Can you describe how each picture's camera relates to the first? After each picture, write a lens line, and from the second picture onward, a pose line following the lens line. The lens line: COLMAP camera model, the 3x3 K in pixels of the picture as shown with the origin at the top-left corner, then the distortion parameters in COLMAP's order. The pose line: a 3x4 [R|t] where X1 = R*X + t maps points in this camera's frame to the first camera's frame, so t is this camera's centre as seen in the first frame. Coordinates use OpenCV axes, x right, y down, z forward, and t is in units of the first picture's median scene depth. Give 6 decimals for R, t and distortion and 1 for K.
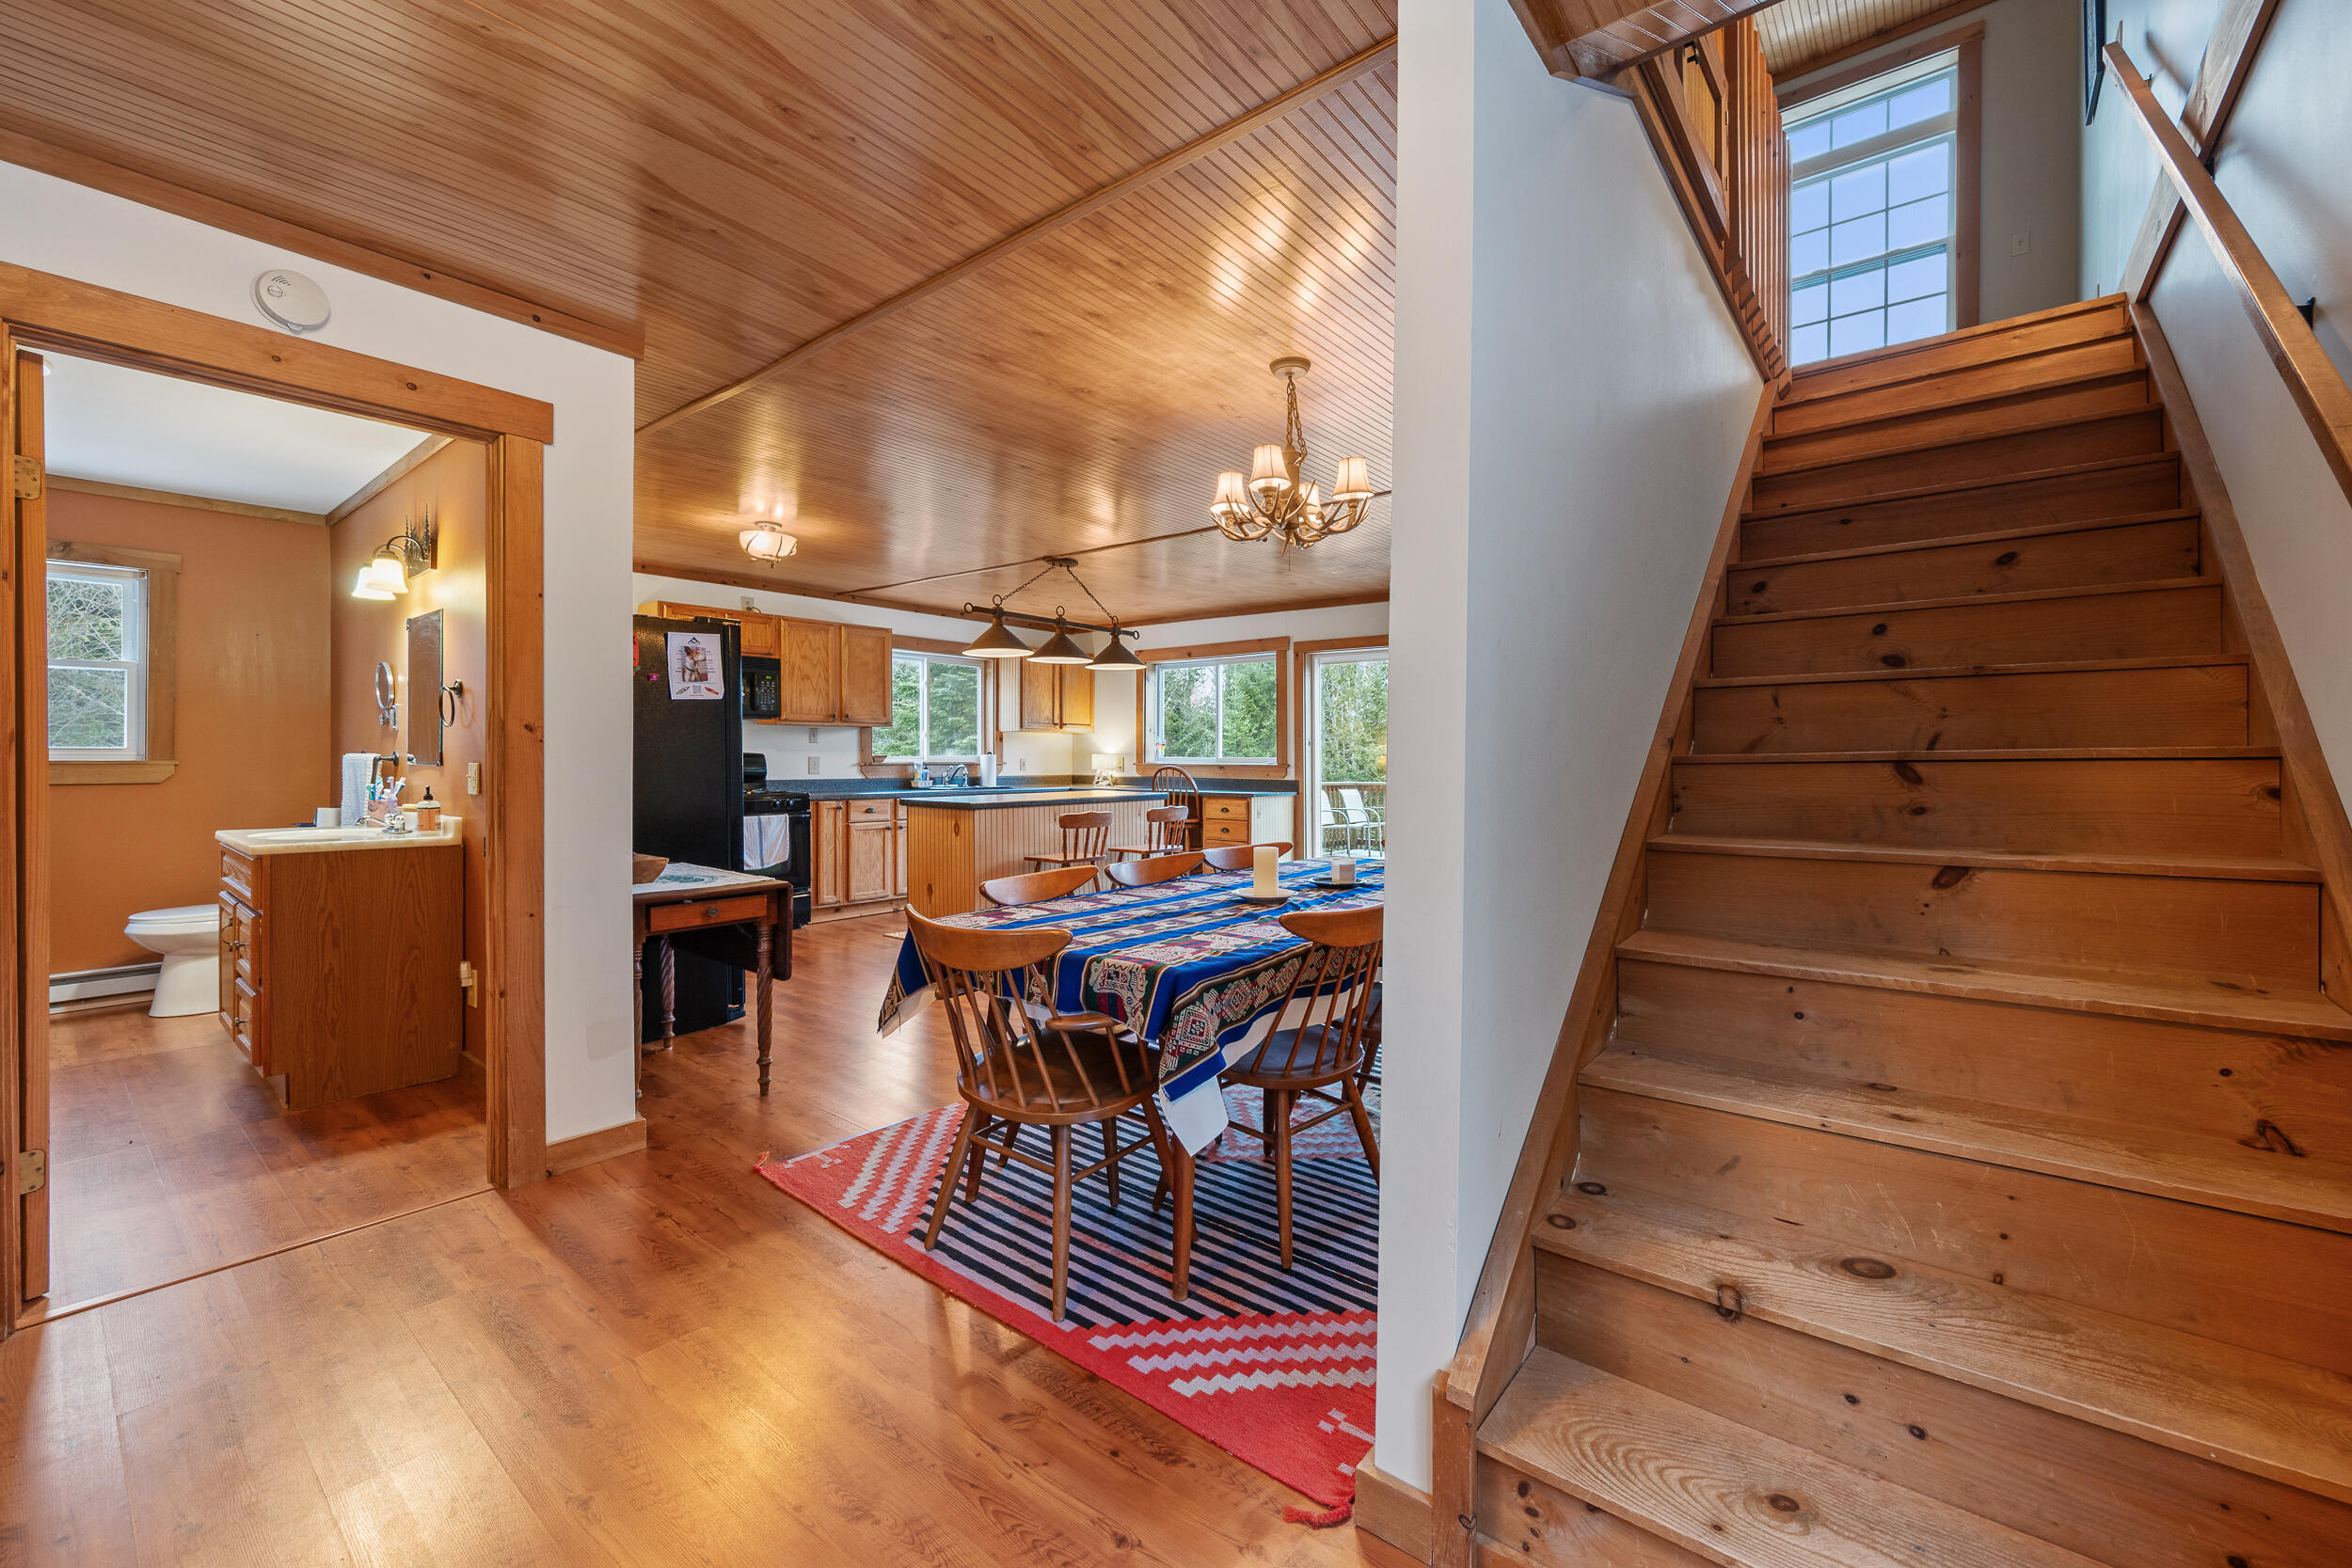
lens RADIAL K [[935.5, 0, 1184.7], [0, 935.5, 764.4], [0, 0, 1]] dist [-0.000410, 0.000340]
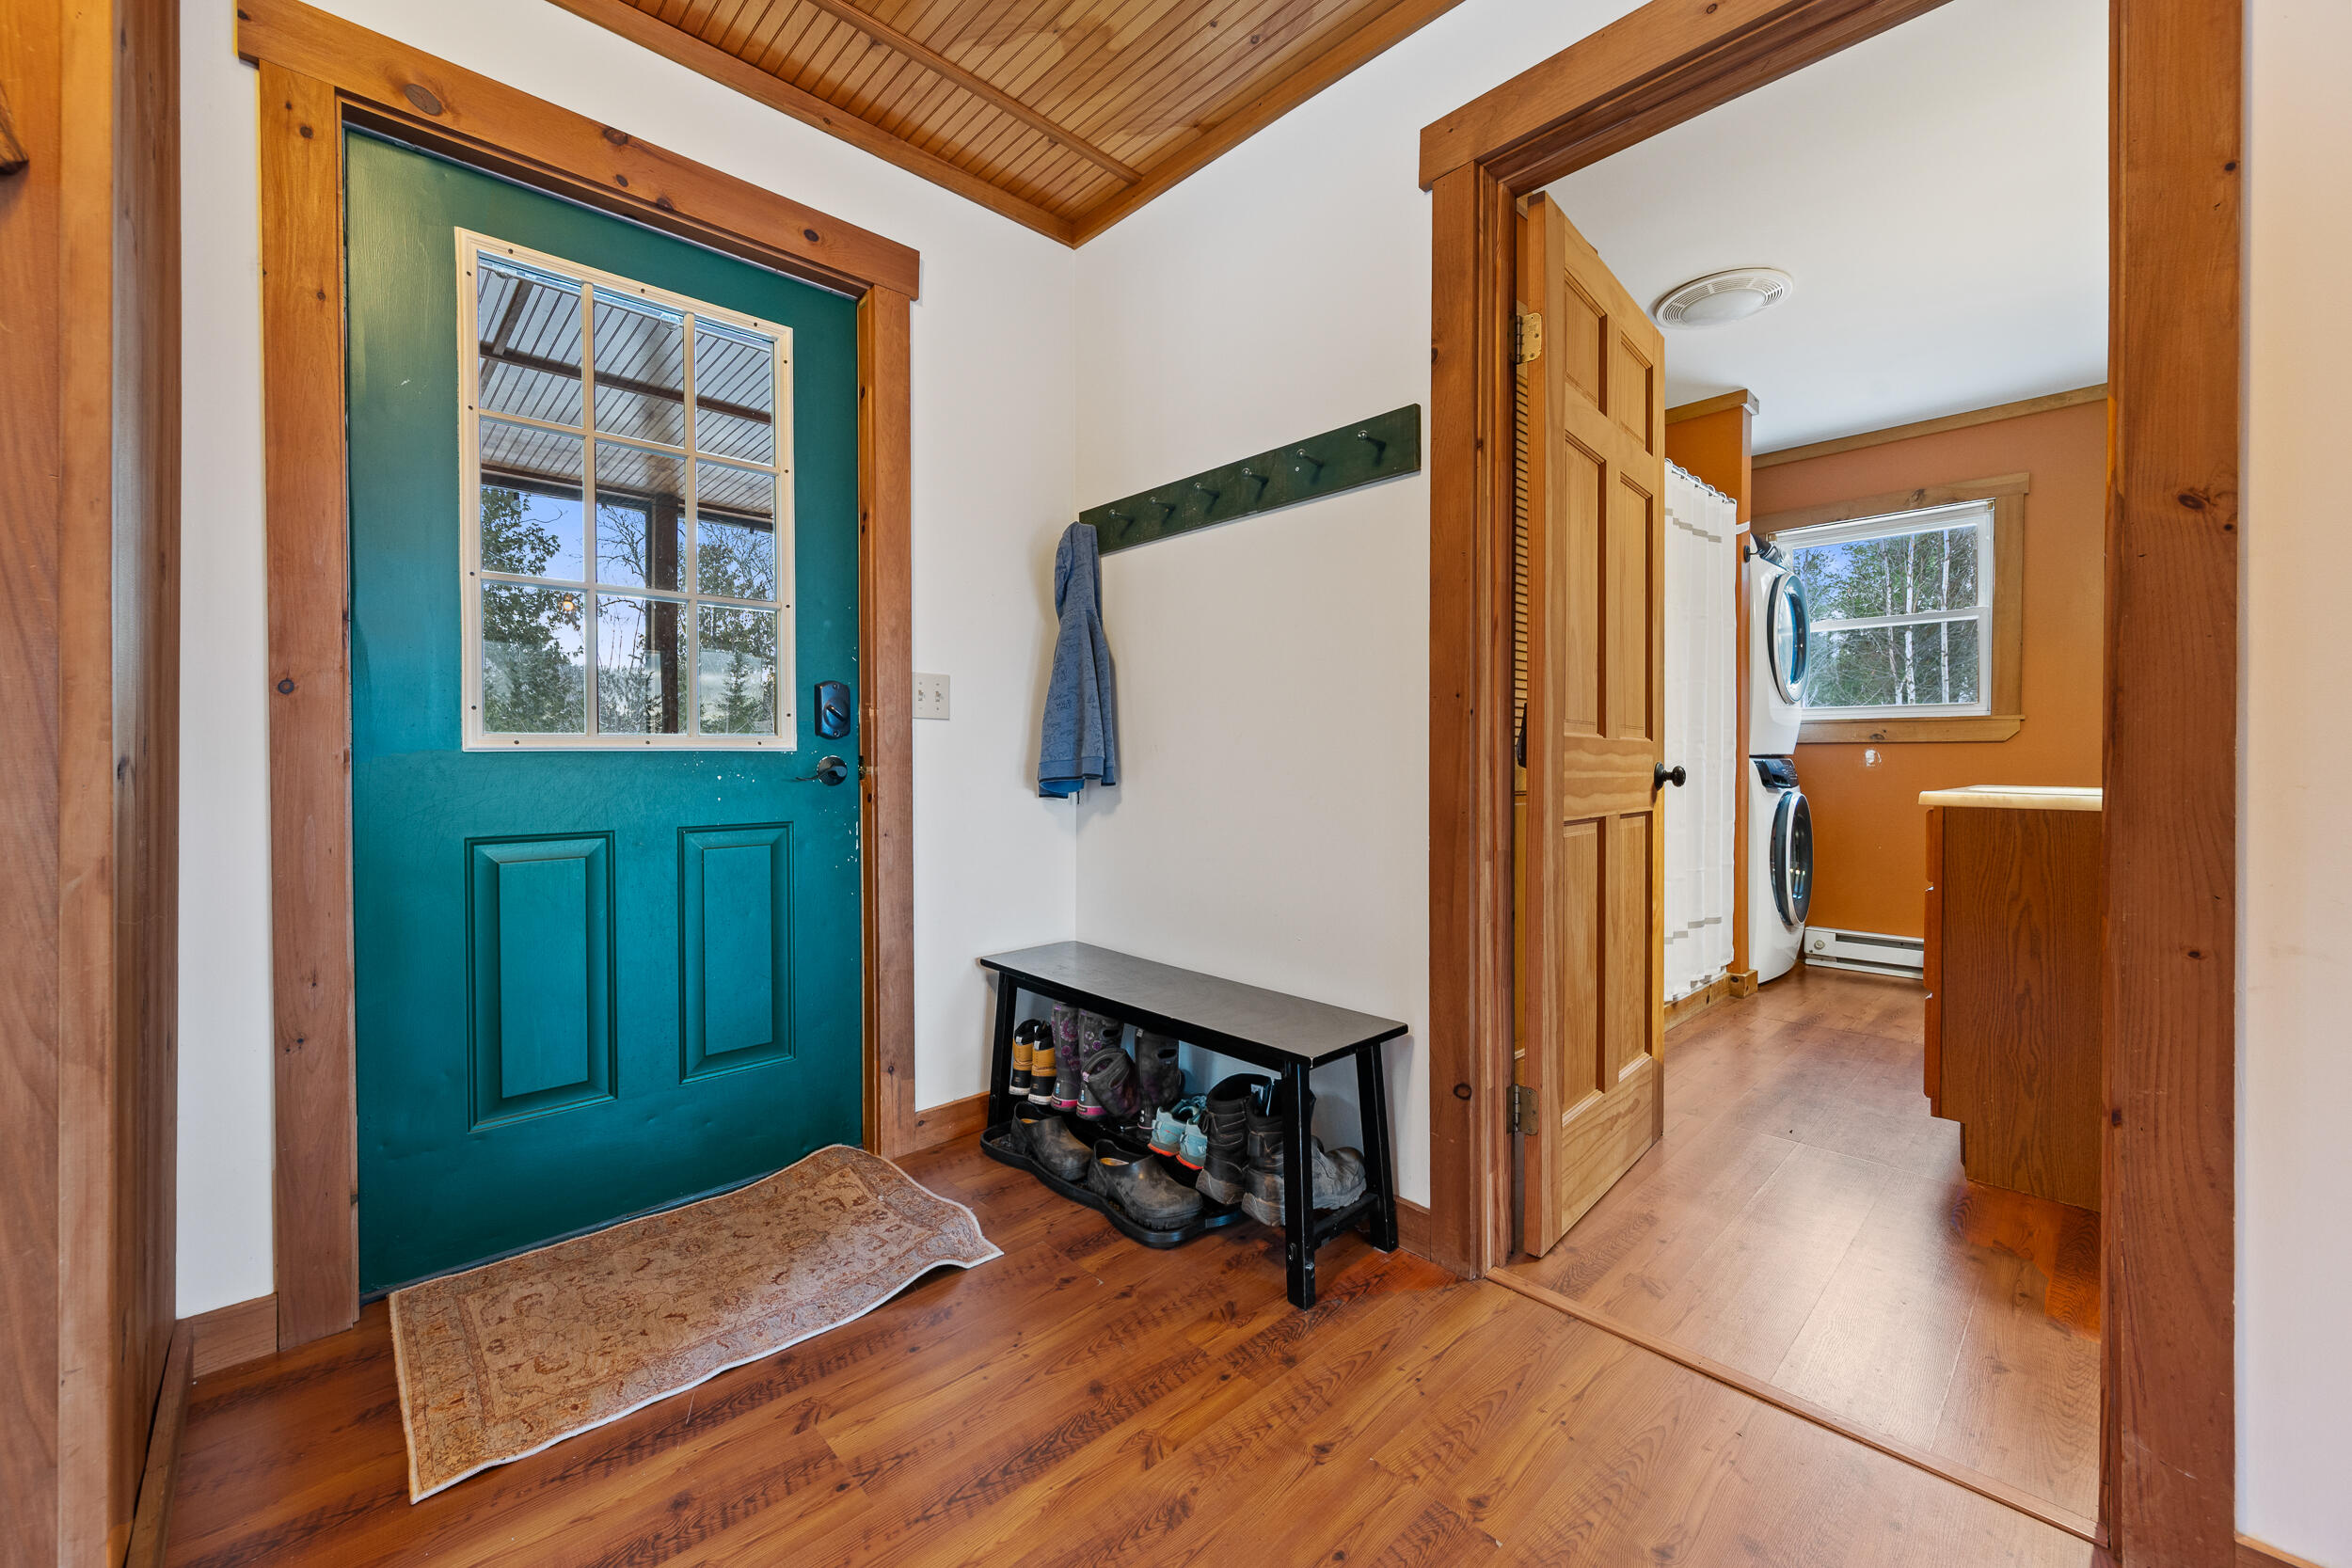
lens RADIAL K [[935.5, 0, 1184.7], [0, 935.5, 764.4], [0, 0, 1]] dist [-0.000410, 0.000340]
pose [[-0.127262, 0.001645, -0.991868, -0.151480], [-0.010338, 0.999942, 0.002985, 0.052591], [0.991815, 0.010634, -0.127237, 0.397114]]
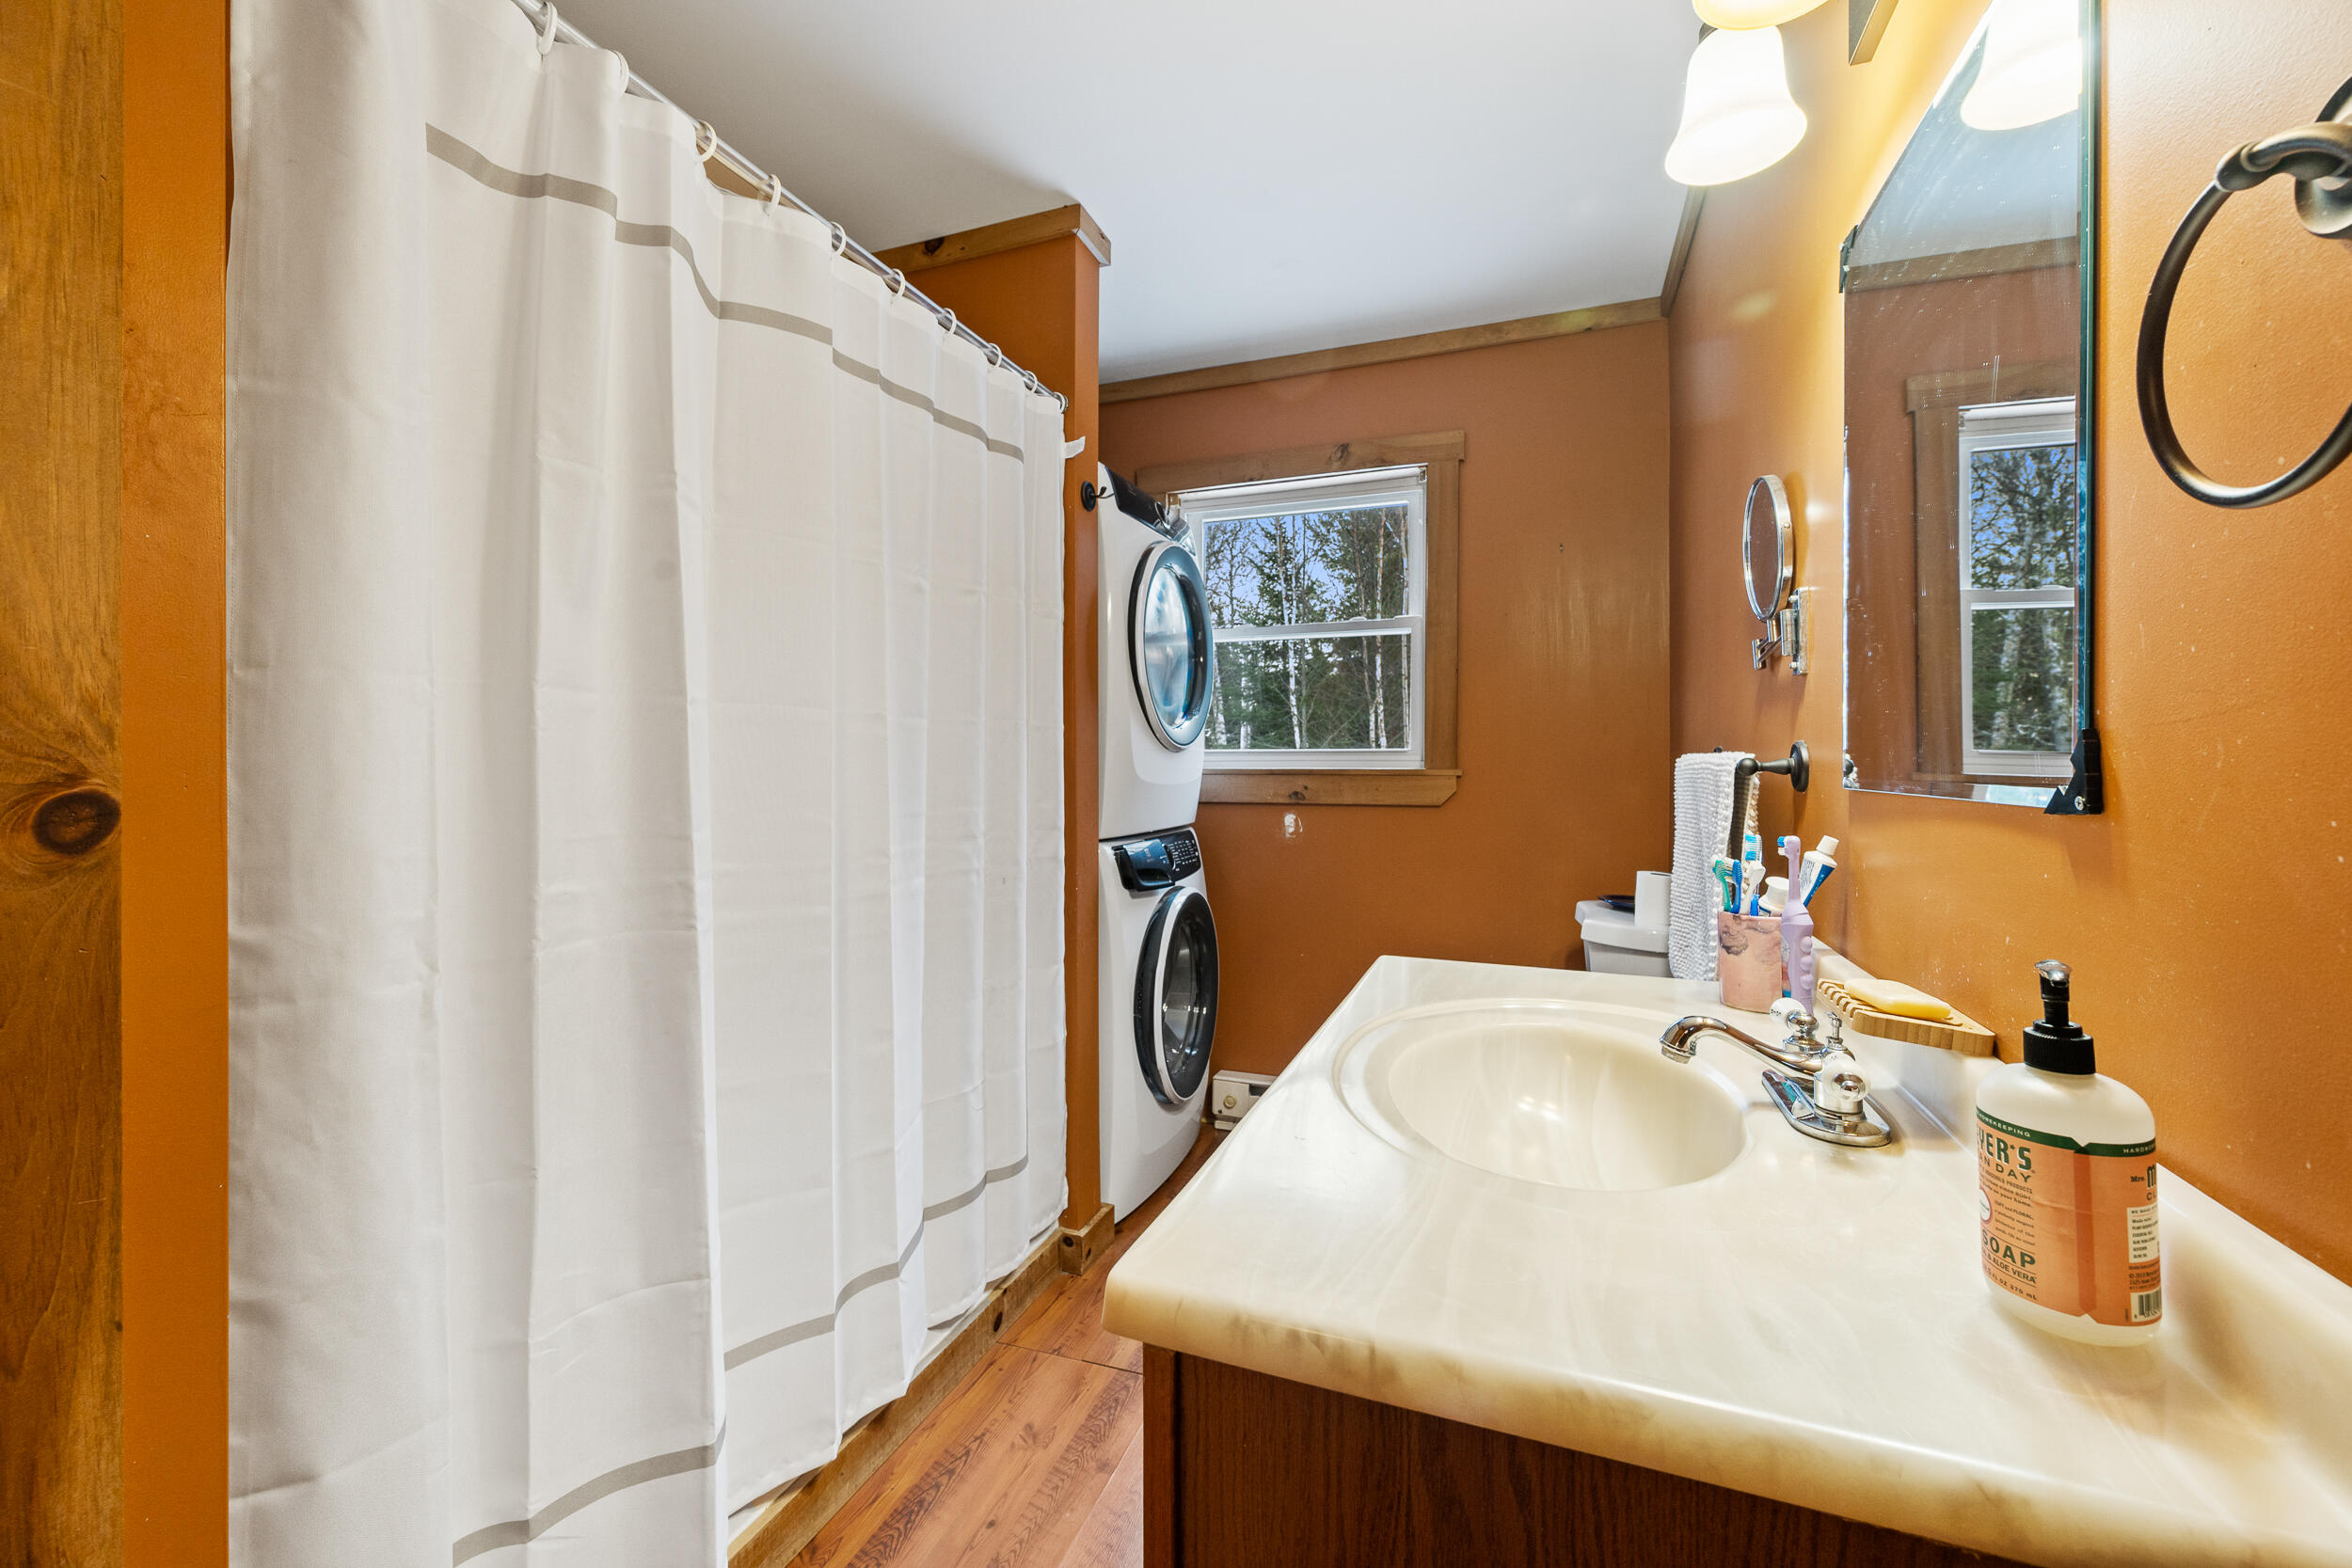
lens RADIAL K [[935.5, 0, 1184.7], [0, 935.5, 764.4], [0, 0, 1]] dist [-0.000410, 0.000340]
pose [[0.307056, -0.001026, -0.951691, -0.623884], [-0.006140, 0.999976, -0.003059, -0.004957], [0.951672, 0.006783, 0.307042, 0.726158]]
